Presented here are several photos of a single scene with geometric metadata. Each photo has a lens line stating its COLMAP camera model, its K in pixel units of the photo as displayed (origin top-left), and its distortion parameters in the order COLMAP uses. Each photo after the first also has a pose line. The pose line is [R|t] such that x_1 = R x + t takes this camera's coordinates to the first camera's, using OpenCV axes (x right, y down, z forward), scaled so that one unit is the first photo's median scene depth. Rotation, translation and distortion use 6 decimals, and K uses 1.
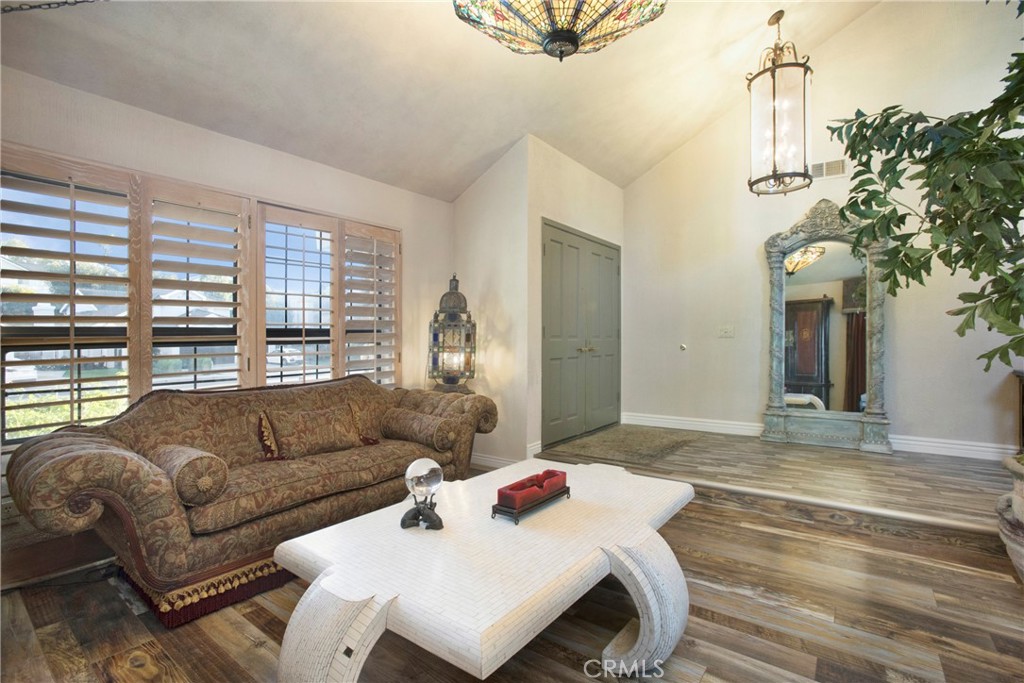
lens RADIAL K [[472.1, 0, 509.7], [0, 472.1, 343.2], [0, 0, 1]] dist [-0.046515, 0.004335]
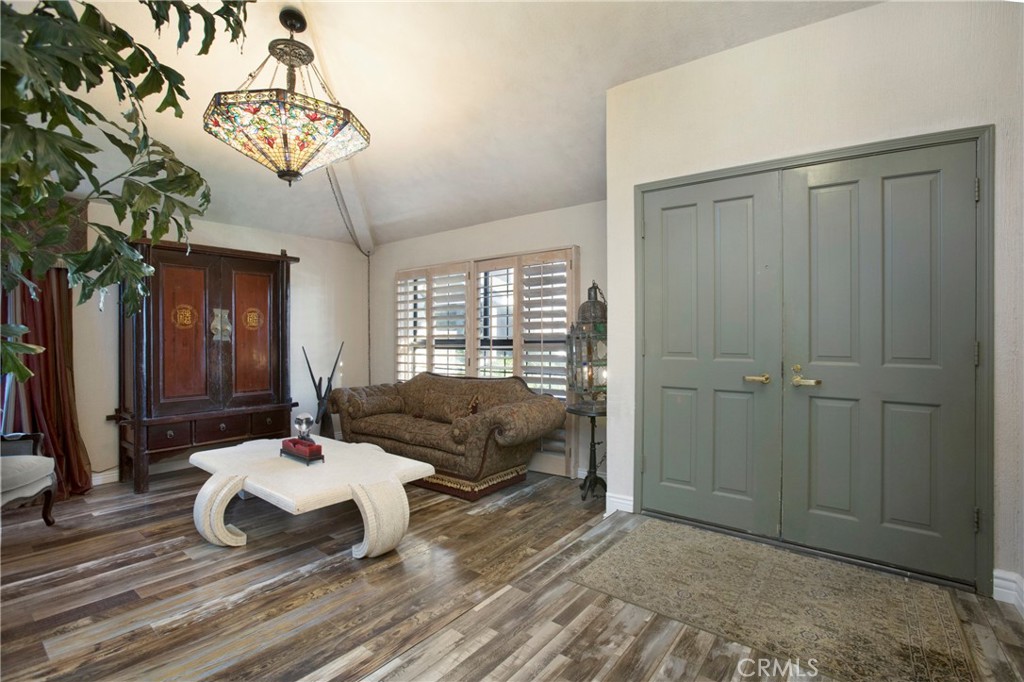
lens RADIAL K [[472.1, 0, 510.3], [0, 472.1, 335.8], [0, 0, 1]] dist [-0.046515, 0.004335]
pose [[-0.013243, 0.009583, -0.999866, 1.062696], [-0.011556, 0.999886, 0.009736, -0.061364], [0.999846, 0.011684, -0.013130, 1.117084]]
